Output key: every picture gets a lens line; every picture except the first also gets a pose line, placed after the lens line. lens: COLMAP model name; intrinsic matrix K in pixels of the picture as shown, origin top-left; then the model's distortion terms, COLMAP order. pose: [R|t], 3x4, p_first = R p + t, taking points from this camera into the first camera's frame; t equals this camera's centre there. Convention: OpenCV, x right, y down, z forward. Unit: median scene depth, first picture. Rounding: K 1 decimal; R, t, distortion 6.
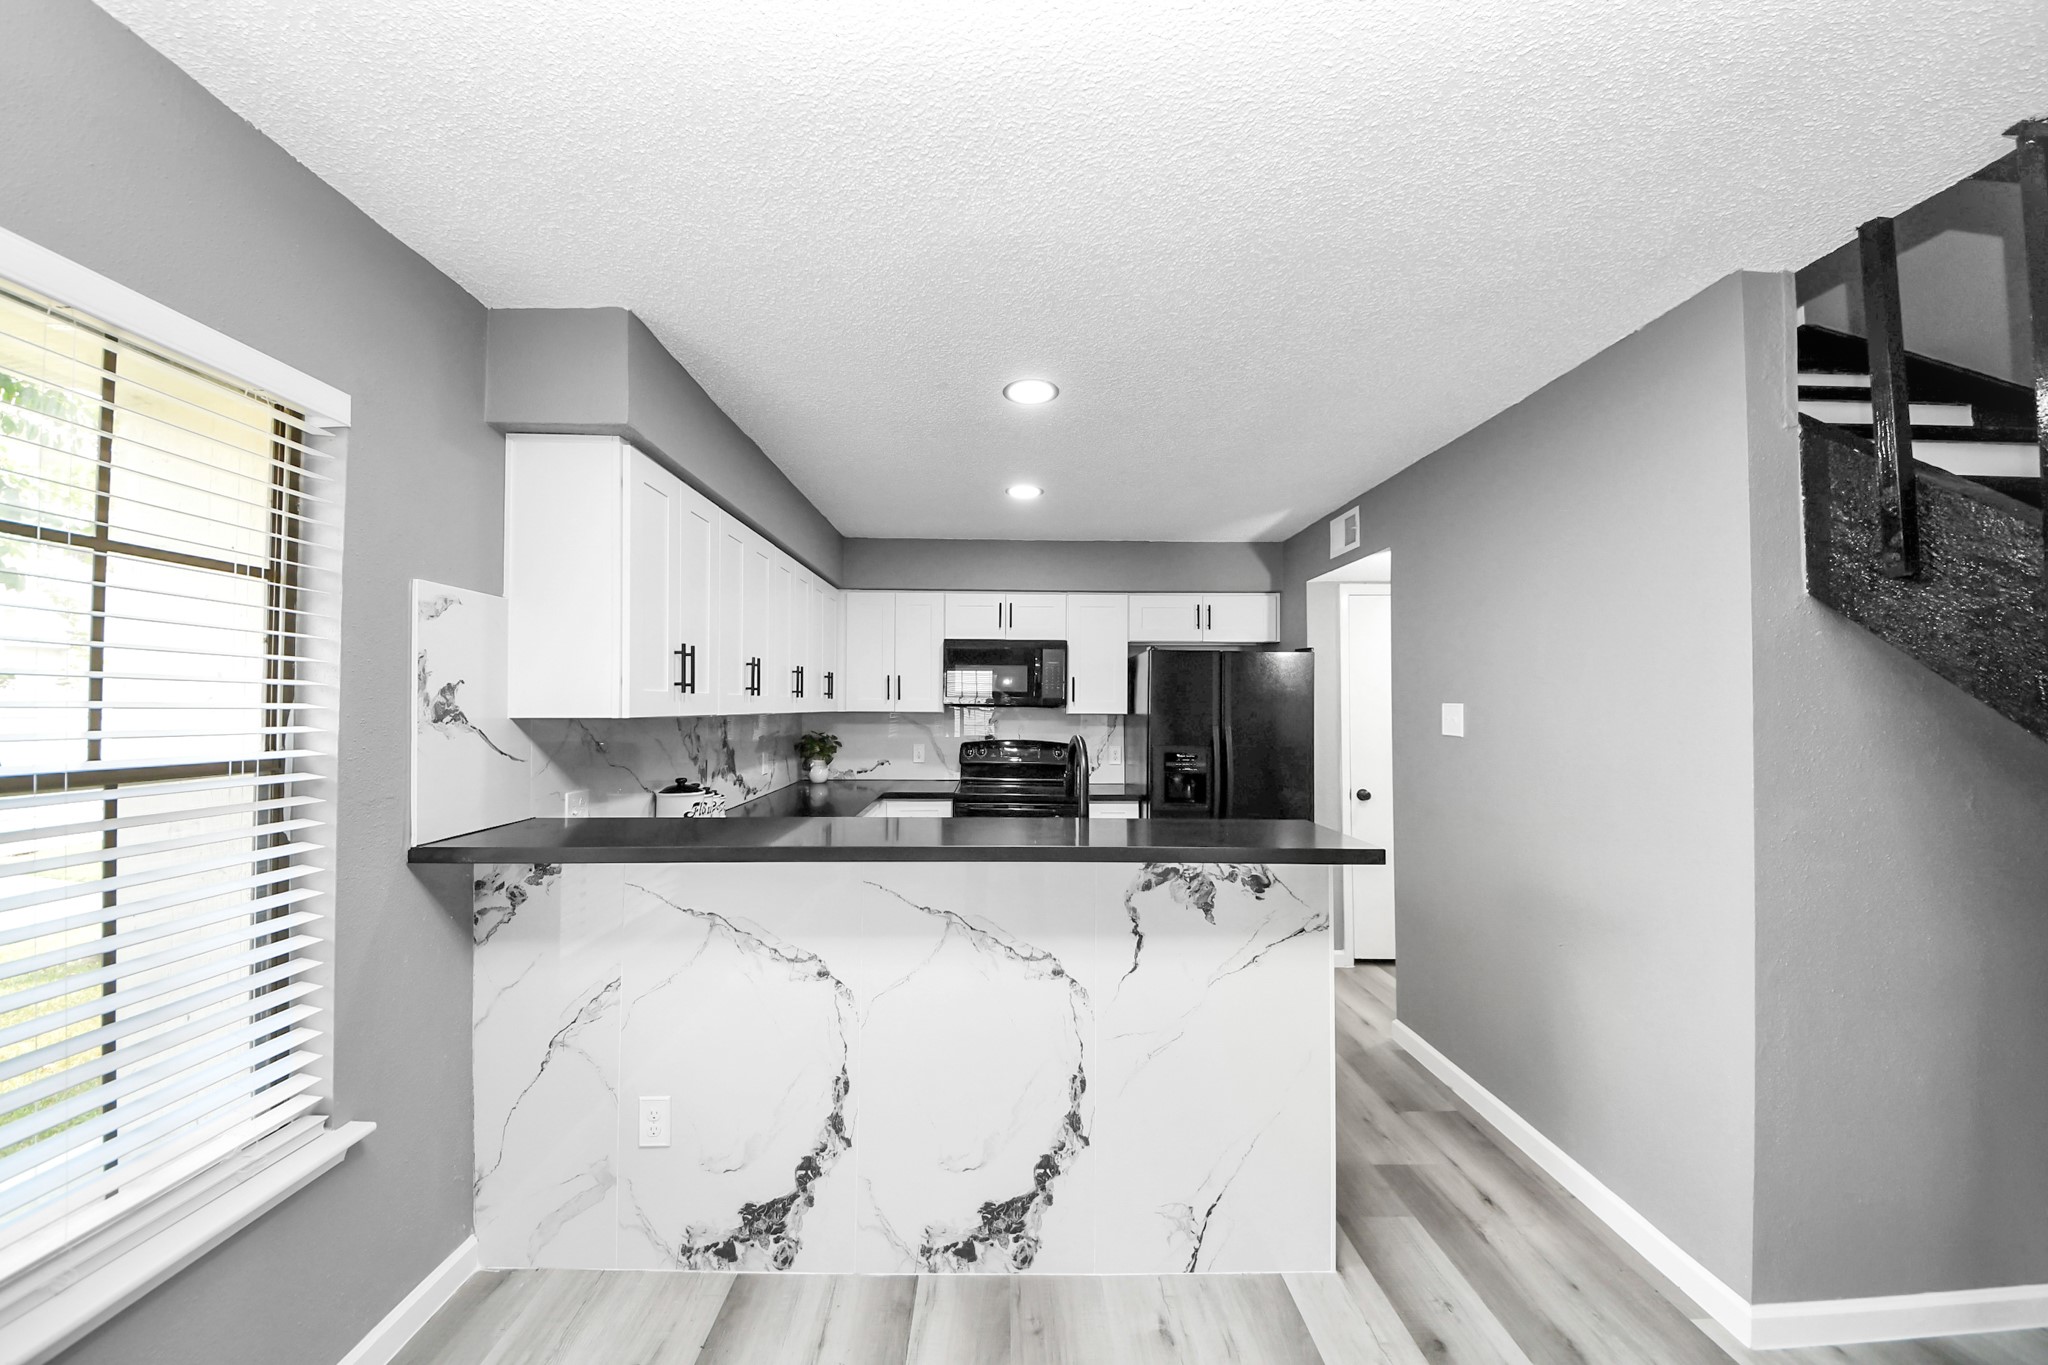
lens RADIAL K [[751.8, 0, 1011.7], [0, 751.8, 677.0], [0, 0, 1]] dist [0.022696, -0.006431]
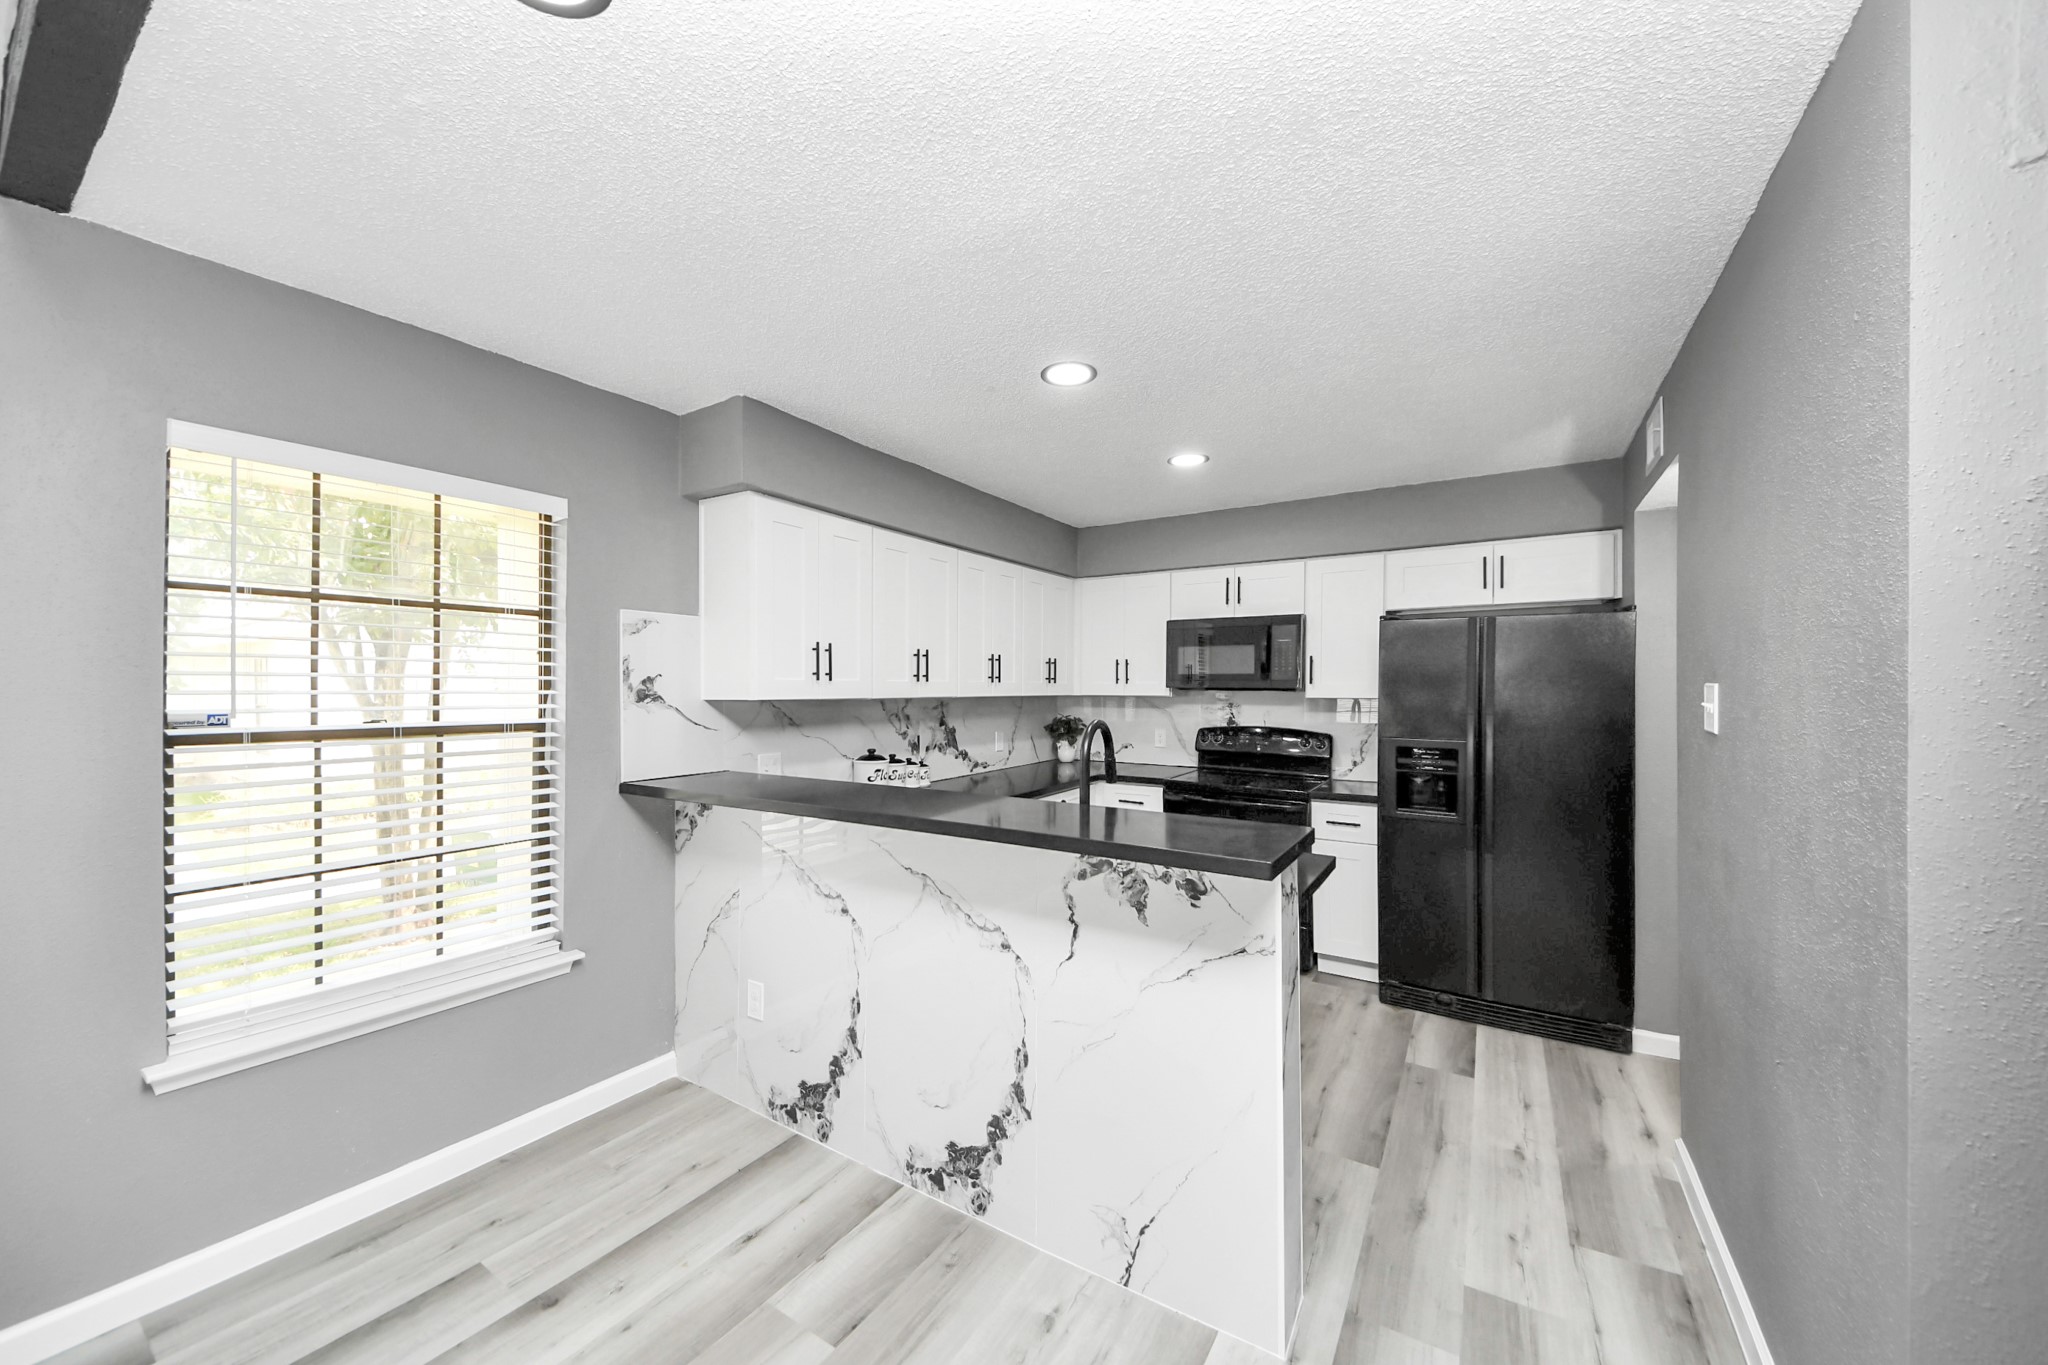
lens RADIAL K [[751.8, 0, 963.7], [0, 751.8, 669.4], [0, 0, 1]] dist [0.022696, -0.006431]
pose [[0.828152, -0.017951, -0.560215, 0.602991], [0.025143, 0.999671, 0.005135, 0.002418], [0.559939, -0.018338, 0.828331, 0.112058]]
